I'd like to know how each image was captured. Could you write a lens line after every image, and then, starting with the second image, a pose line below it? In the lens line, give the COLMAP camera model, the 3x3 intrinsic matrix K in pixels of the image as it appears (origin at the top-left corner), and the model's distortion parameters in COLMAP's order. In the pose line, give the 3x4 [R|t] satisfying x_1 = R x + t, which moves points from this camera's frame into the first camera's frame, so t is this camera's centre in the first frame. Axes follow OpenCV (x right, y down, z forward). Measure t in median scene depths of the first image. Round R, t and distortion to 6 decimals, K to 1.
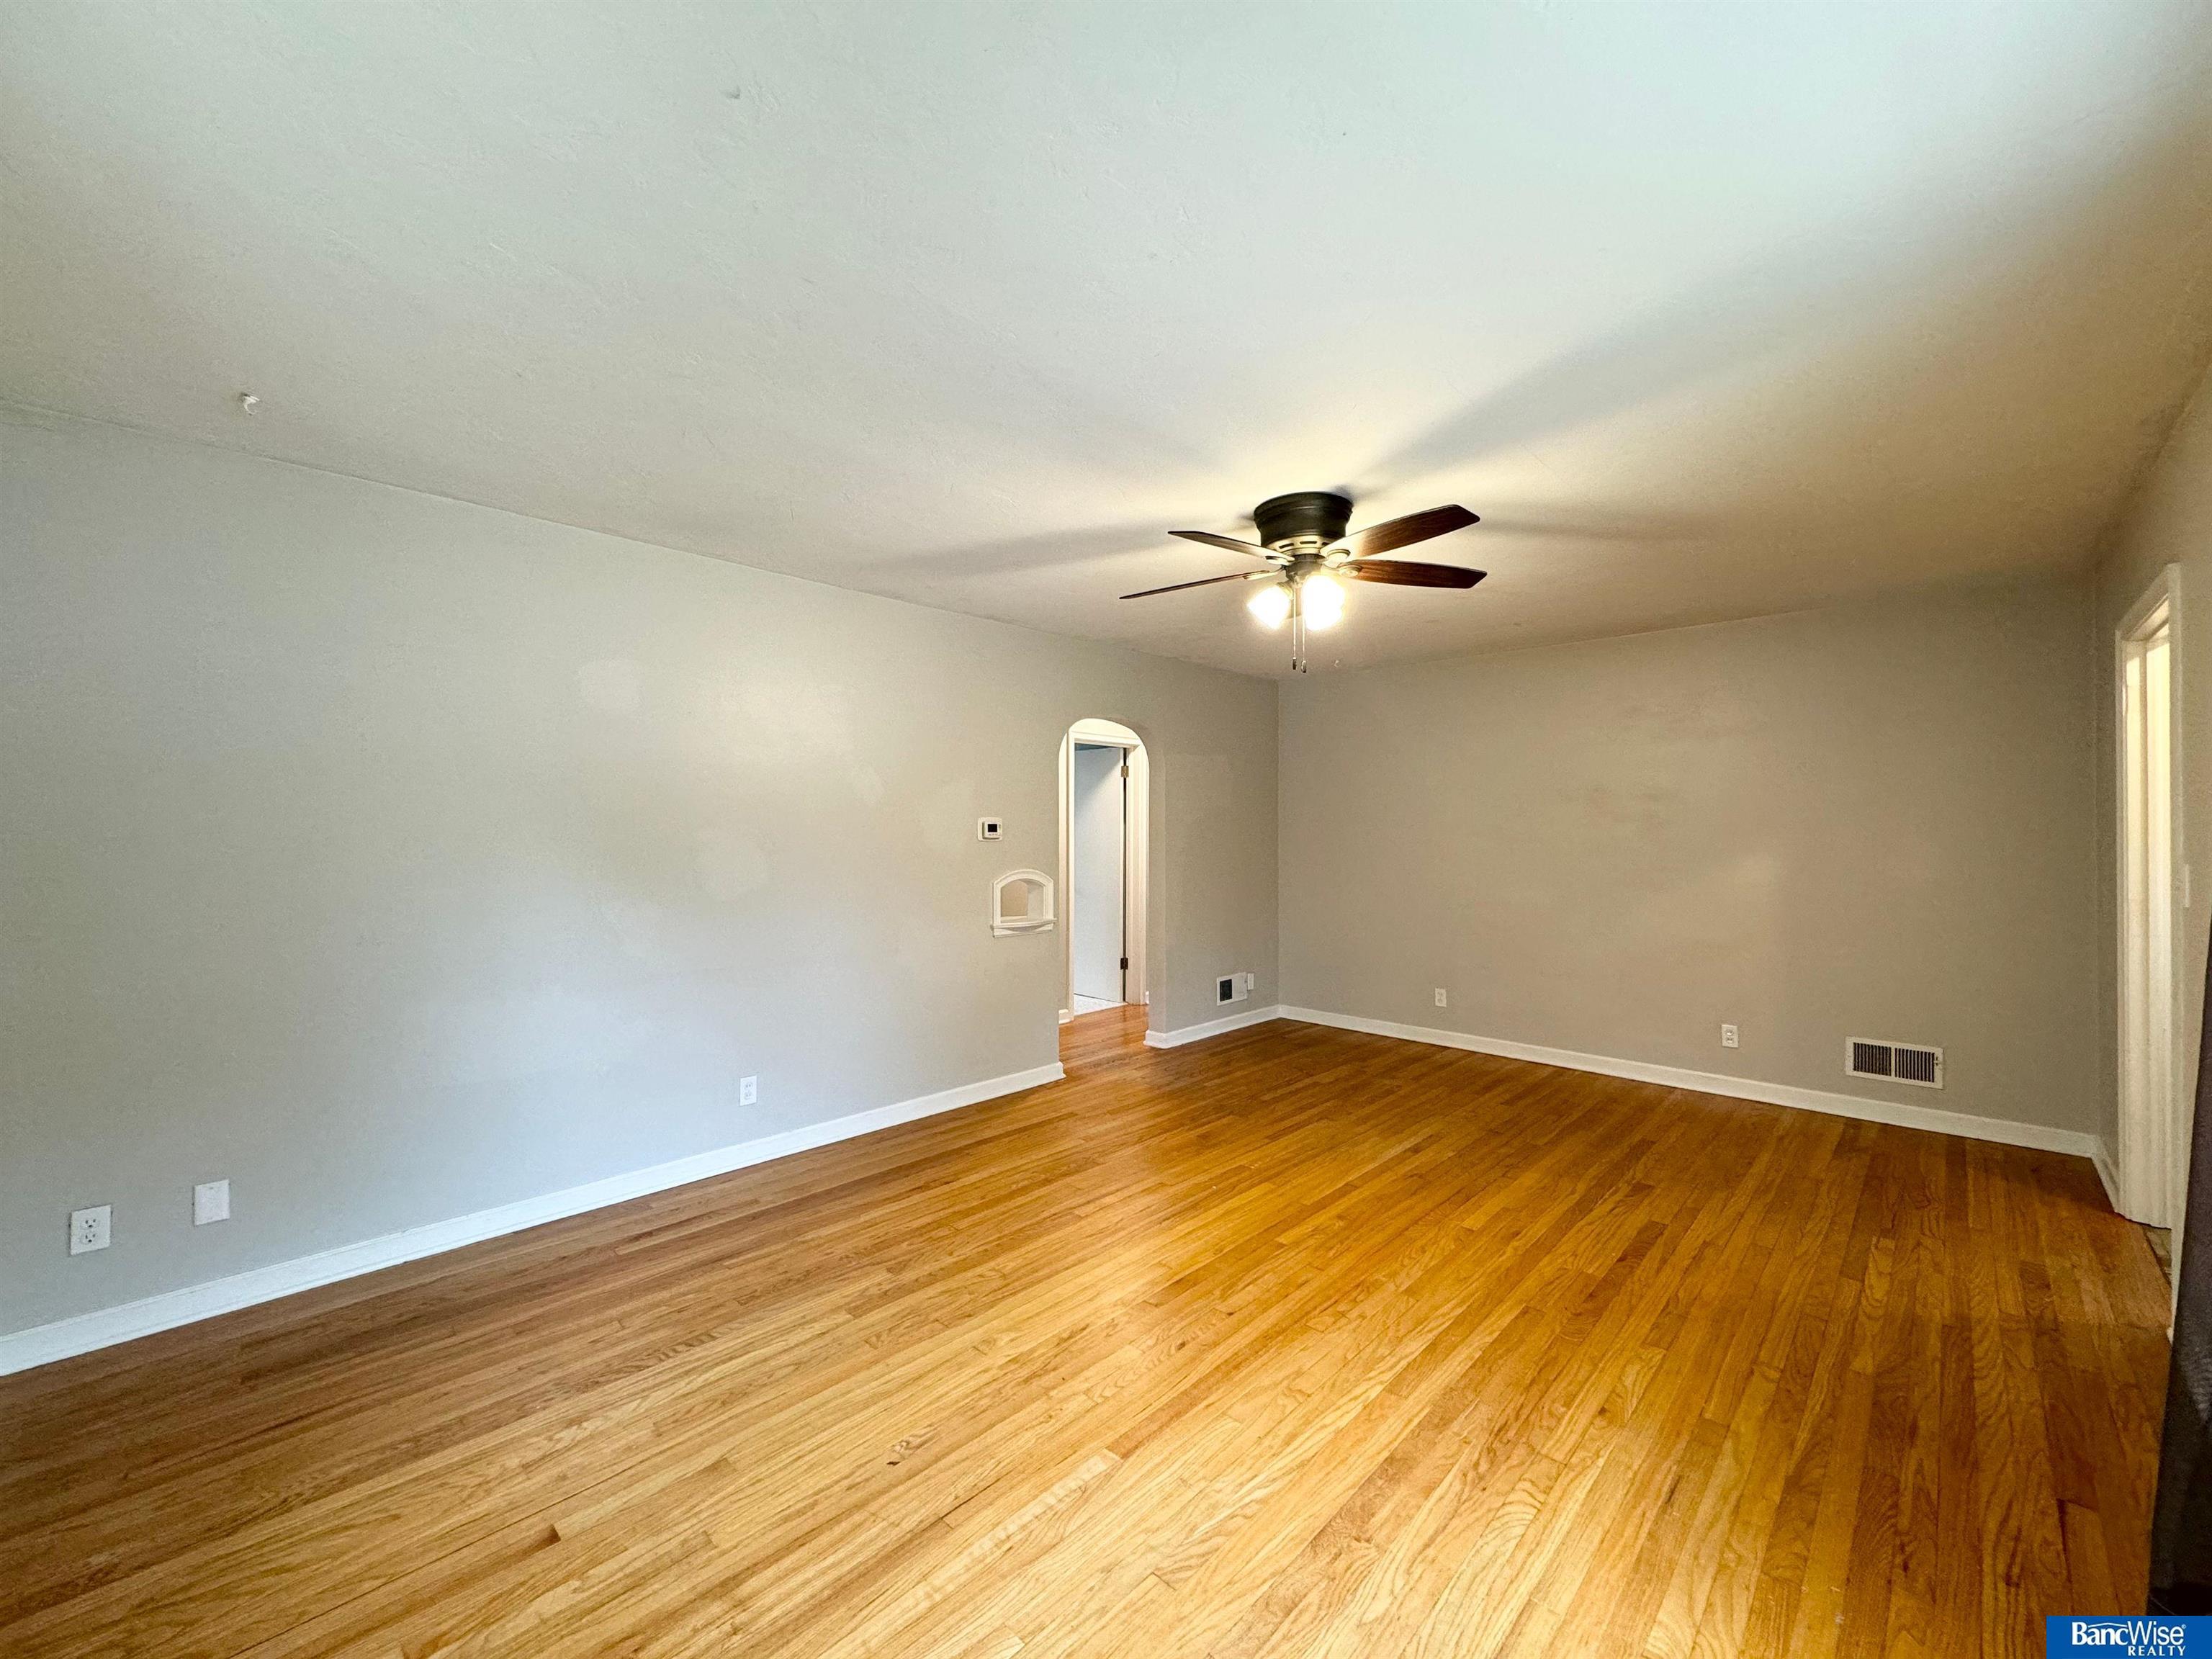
lens RADIAL K [[877.2, 0, 1106.7], [0, 877.2, 825.8], [0, 0, 1]] dist [-0.005818, 0.001768]
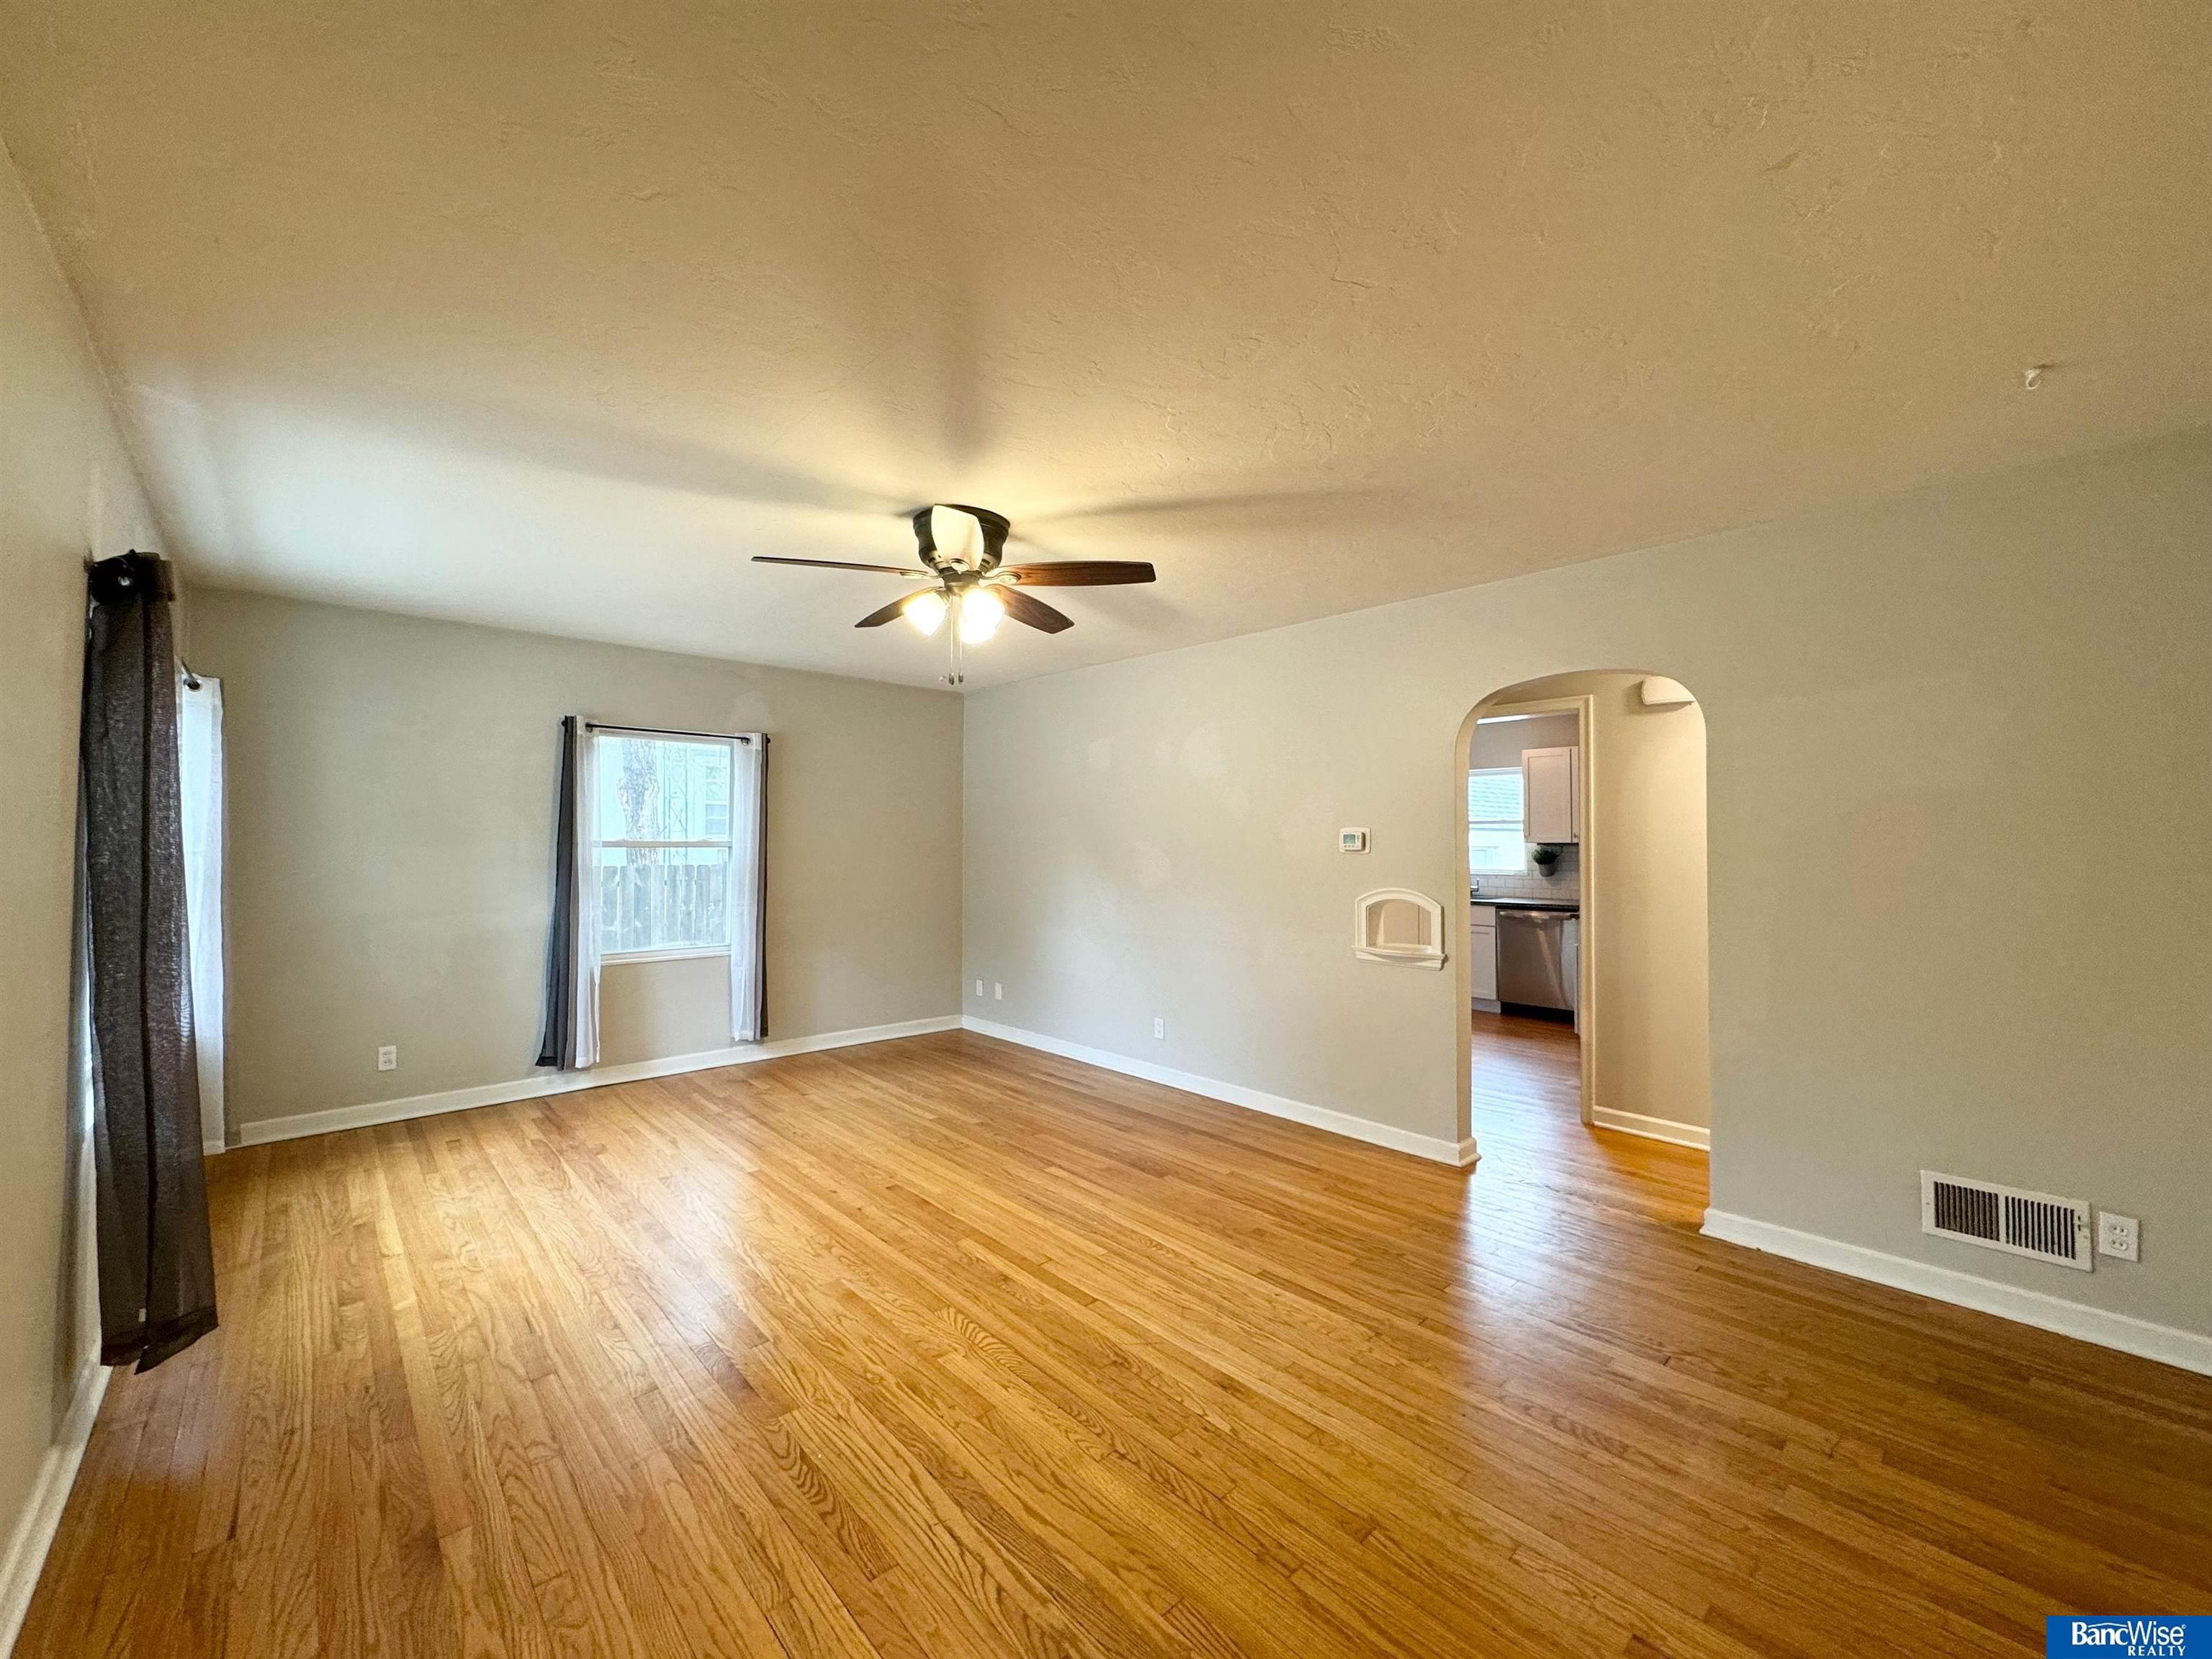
lens RADIAL K [[877.2, 0, 1105.1], [0, 877.2, 831.8], [0, 0, 1]] dist [-0.005818, 0.001768]
pose [[-0.053047, -0.010054, -0.998541, 1.230358], [-0.000025, 0.999949, -0.010066, 0.005646], [0.998592, -0.000509, -0.053045, 1.231043]]
